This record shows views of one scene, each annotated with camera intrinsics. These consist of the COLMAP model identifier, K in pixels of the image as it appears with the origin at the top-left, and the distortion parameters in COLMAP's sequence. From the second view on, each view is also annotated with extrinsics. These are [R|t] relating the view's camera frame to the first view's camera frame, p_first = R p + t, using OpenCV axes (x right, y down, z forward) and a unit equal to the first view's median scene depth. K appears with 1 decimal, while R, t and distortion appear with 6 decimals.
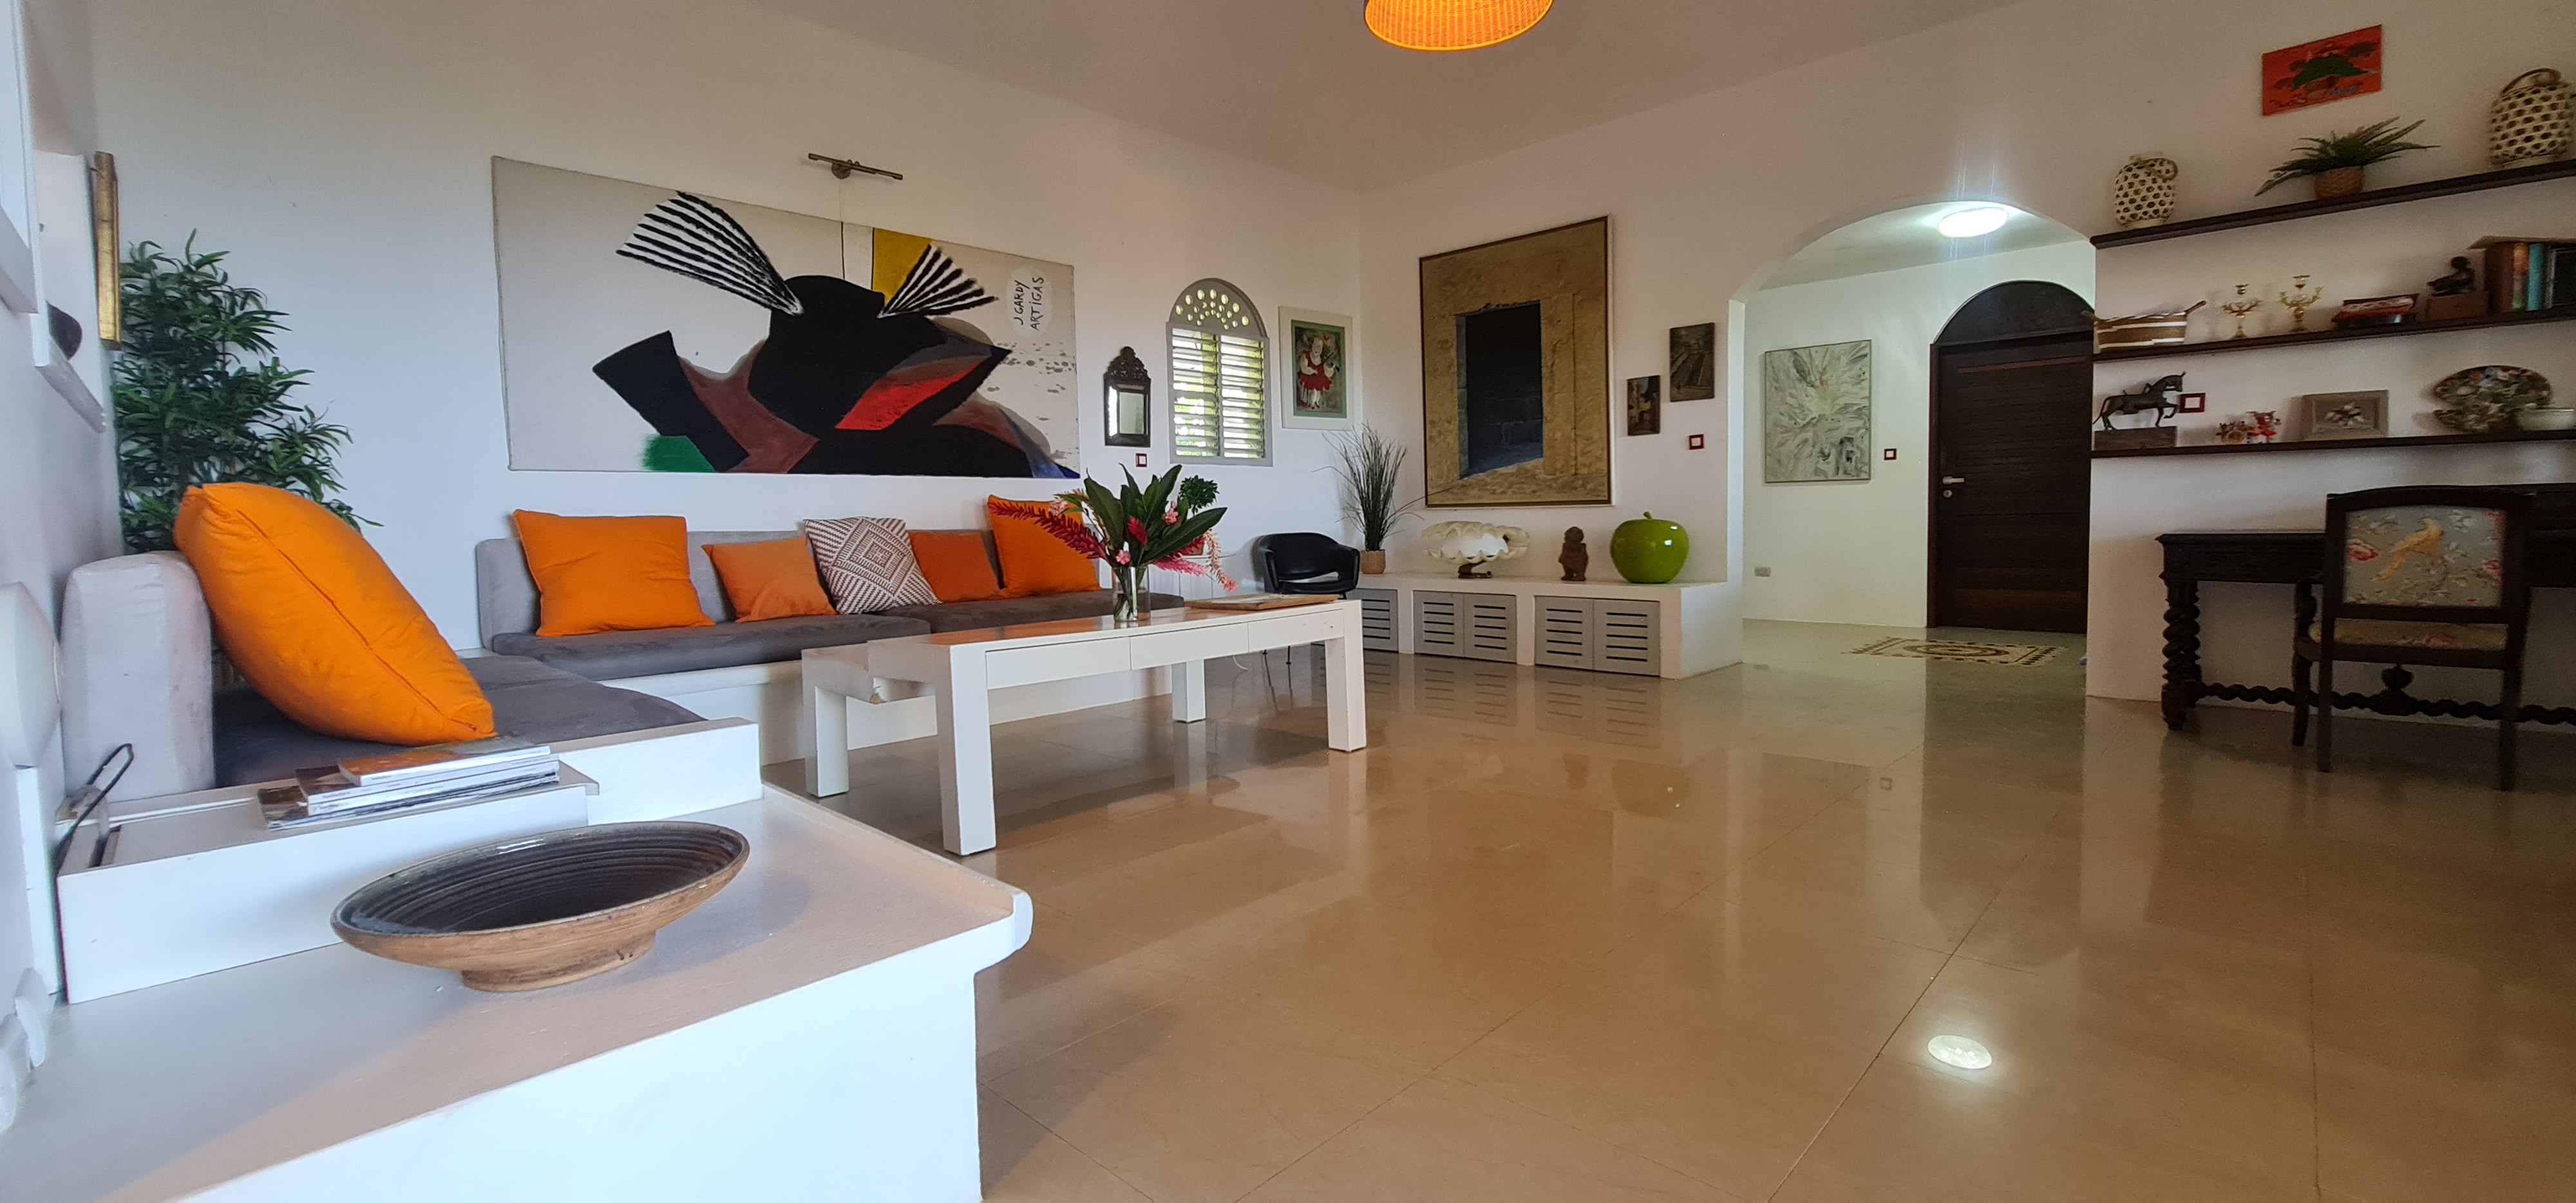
lens RADIAL K [[1050.5, 0, 1293.7], [0, 1050.5, 569.6], [0, 0, 1]] dist [-0.001018, 0.001022]
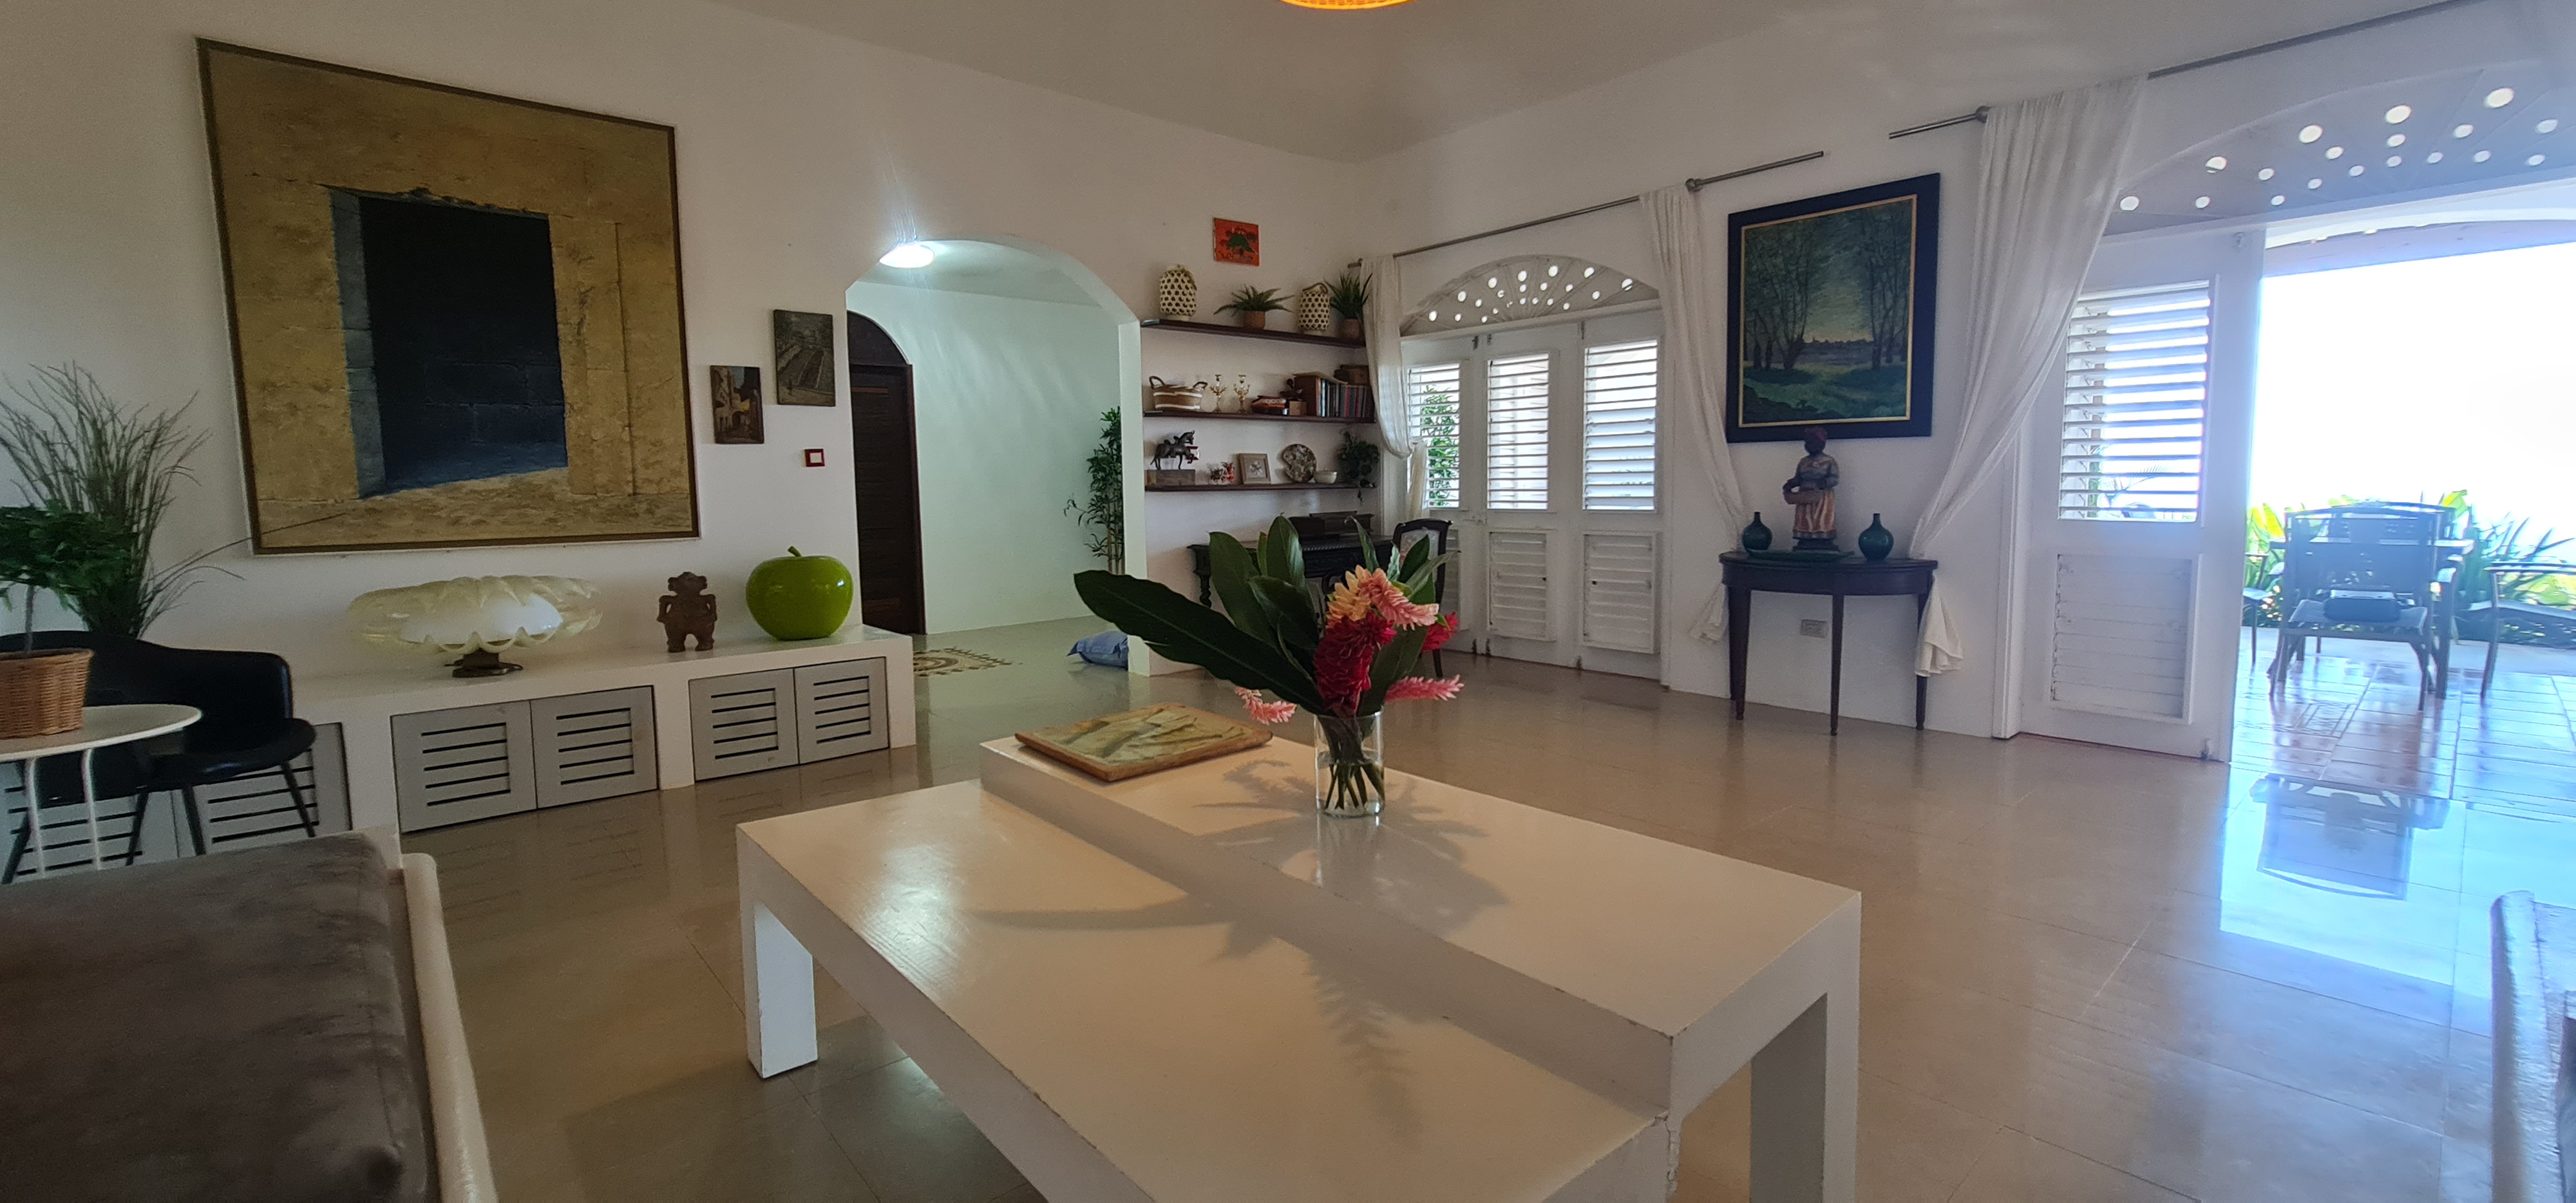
lens RADIAL K [[1050.5, 0, 1293.7], [0, 1050.5, 569.6], [0, 0, 1]] dist [-0.001018, 0.001022]
pose [[0.087826, -0.066520, 0.993912, -0.644108], [0.064835, 0.996034, 0.060933, -0.098886], [-0.994024, 0.059089, 0.091791, 0.913295]]
